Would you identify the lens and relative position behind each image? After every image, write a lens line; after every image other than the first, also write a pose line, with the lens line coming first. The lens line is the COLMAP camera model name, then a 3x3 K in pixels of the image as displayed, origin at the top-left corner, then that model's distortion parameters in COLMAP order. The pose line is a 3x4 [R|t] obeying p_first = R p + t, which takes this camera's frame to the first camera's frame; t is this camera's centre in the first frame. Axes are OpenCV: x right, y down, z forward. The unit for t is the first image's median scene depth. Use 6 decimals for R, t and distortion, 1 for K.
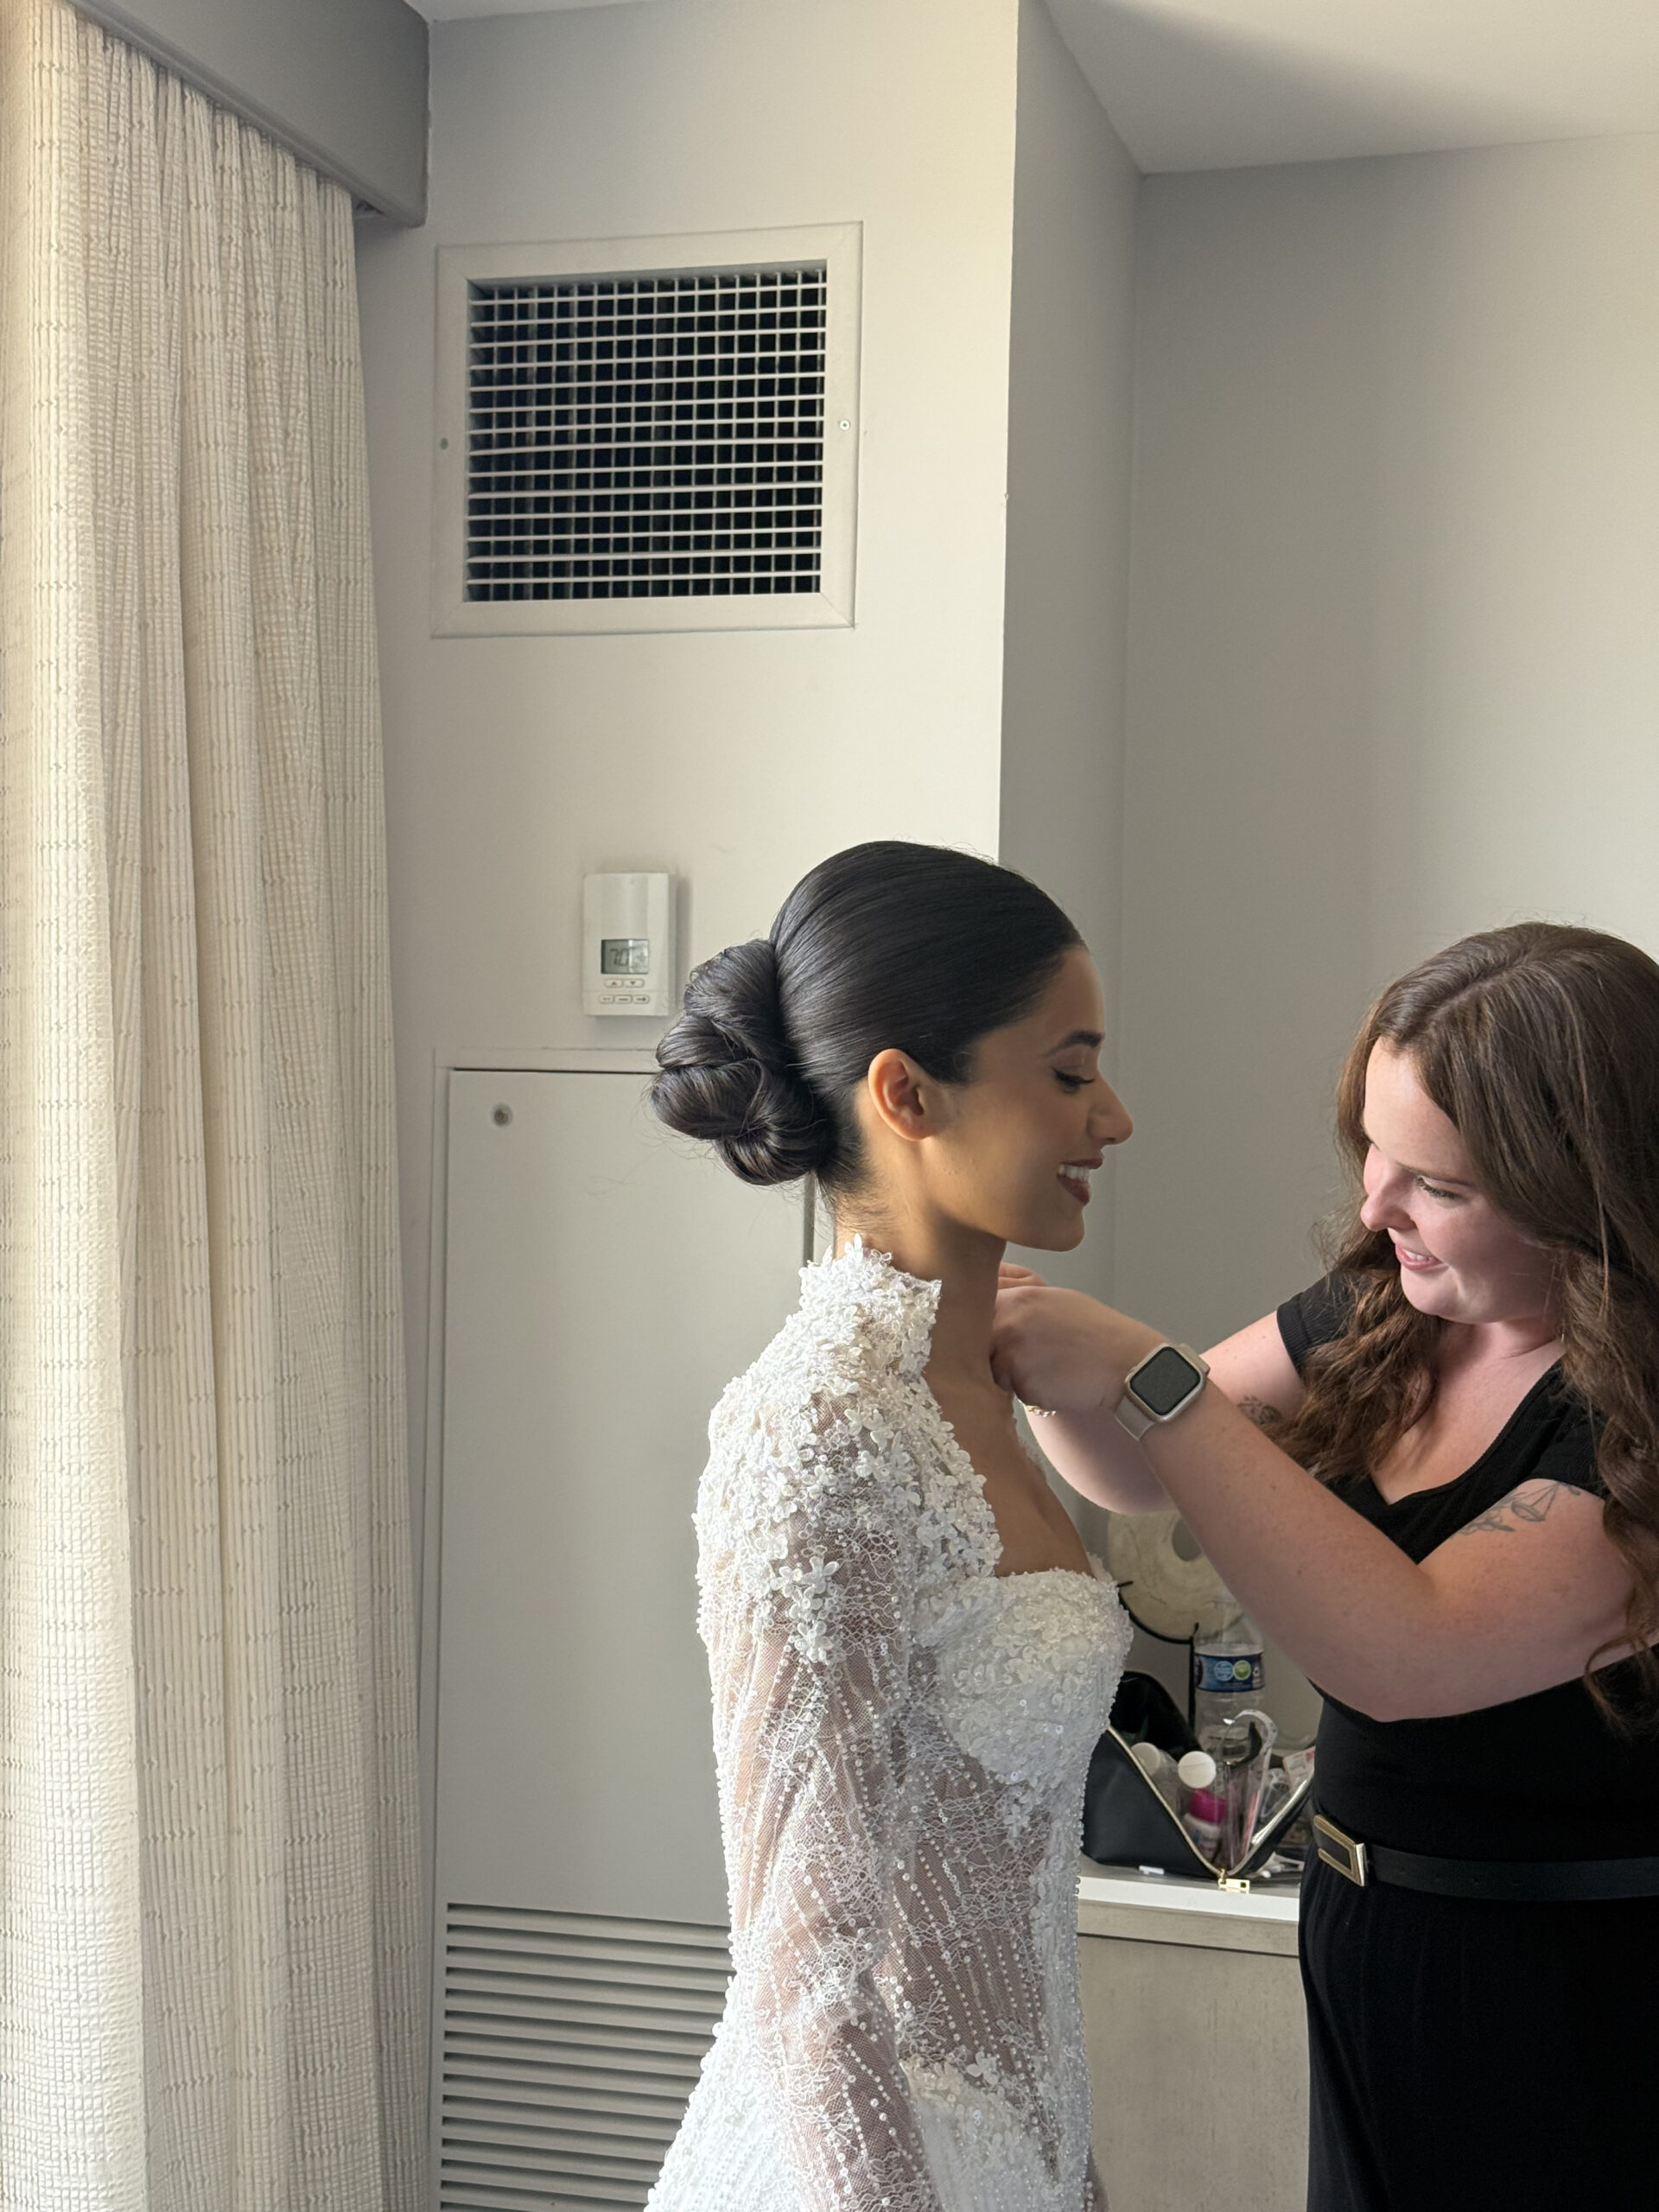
lens RADIAL K [[3079.3, 0, 833.7], [0, 3079.3, 1127.1], [0, 0, 1]] dist [0.100319, 0.000000]
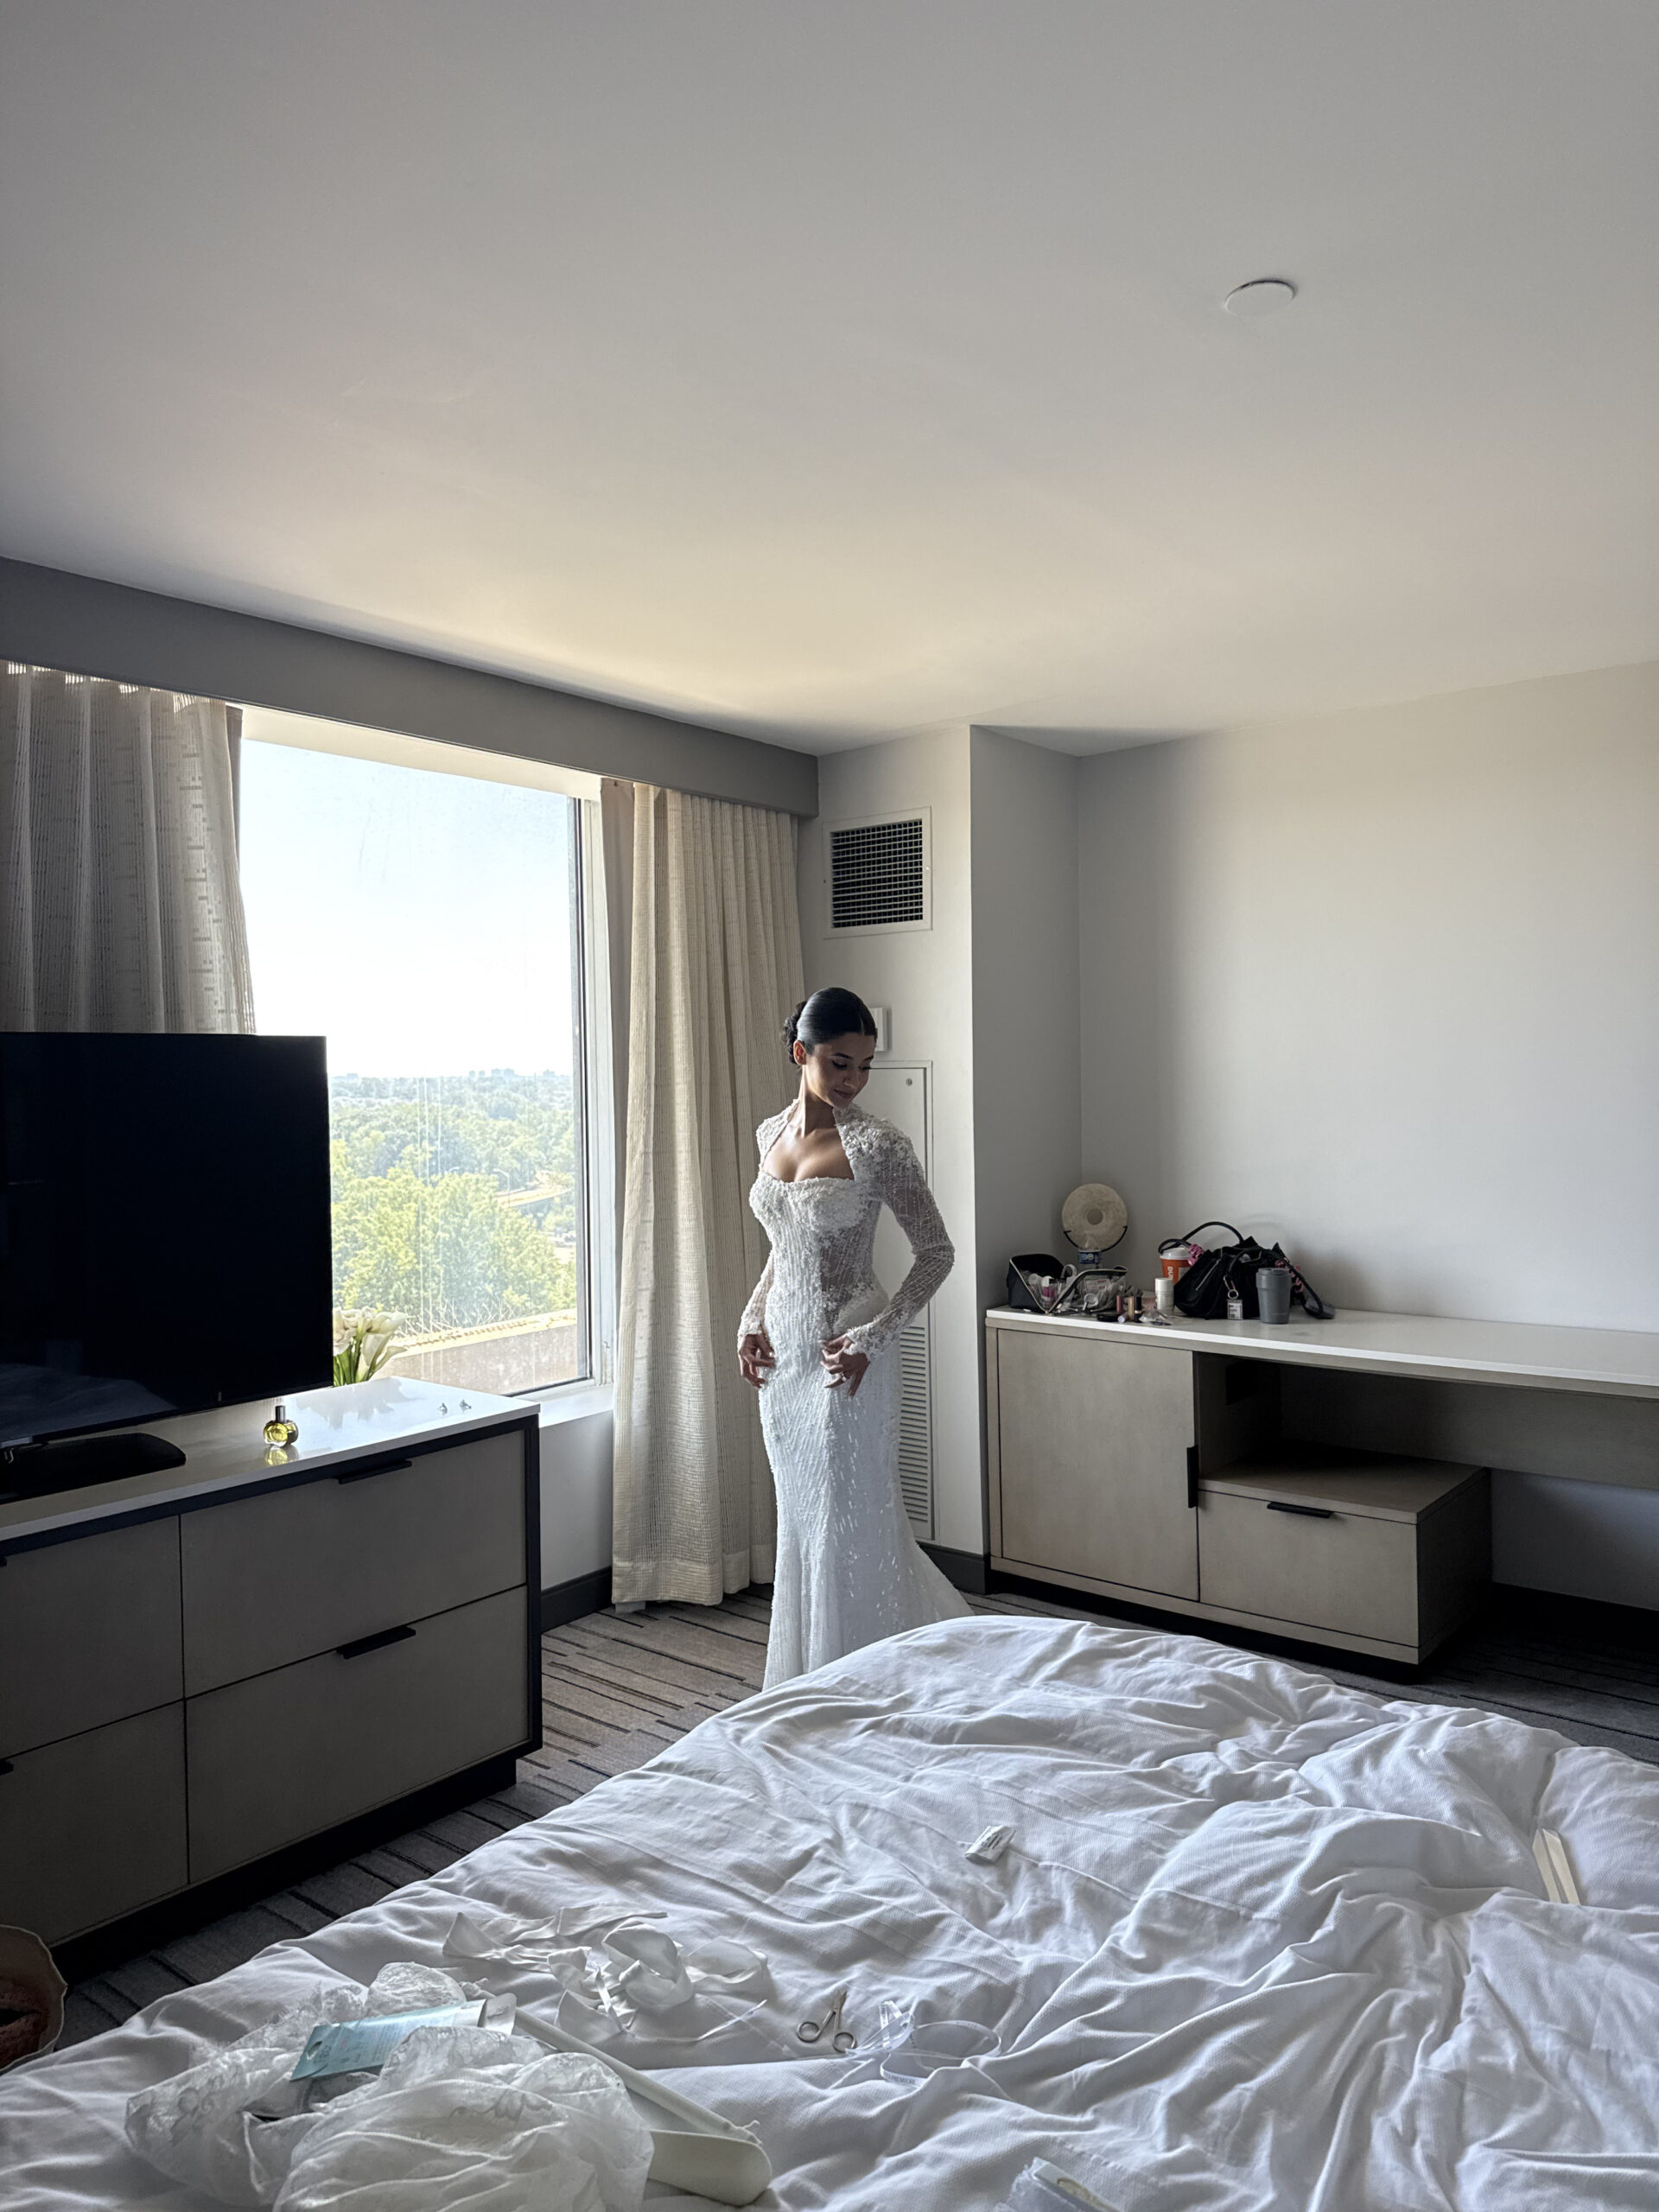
lens RADIAL K [[1533.6, 0, 830.9], [0, 1533.6, 1095.3], [0, 0, 1]] dist [0.020602, -0.009195]
pose [[0.923539, -0.028922, -0.382413, 0.510015], [0.028462, 0.999571, -0.006862, 0.020479], [0.382447, -0.004547, 0.923966, -0.526282]]
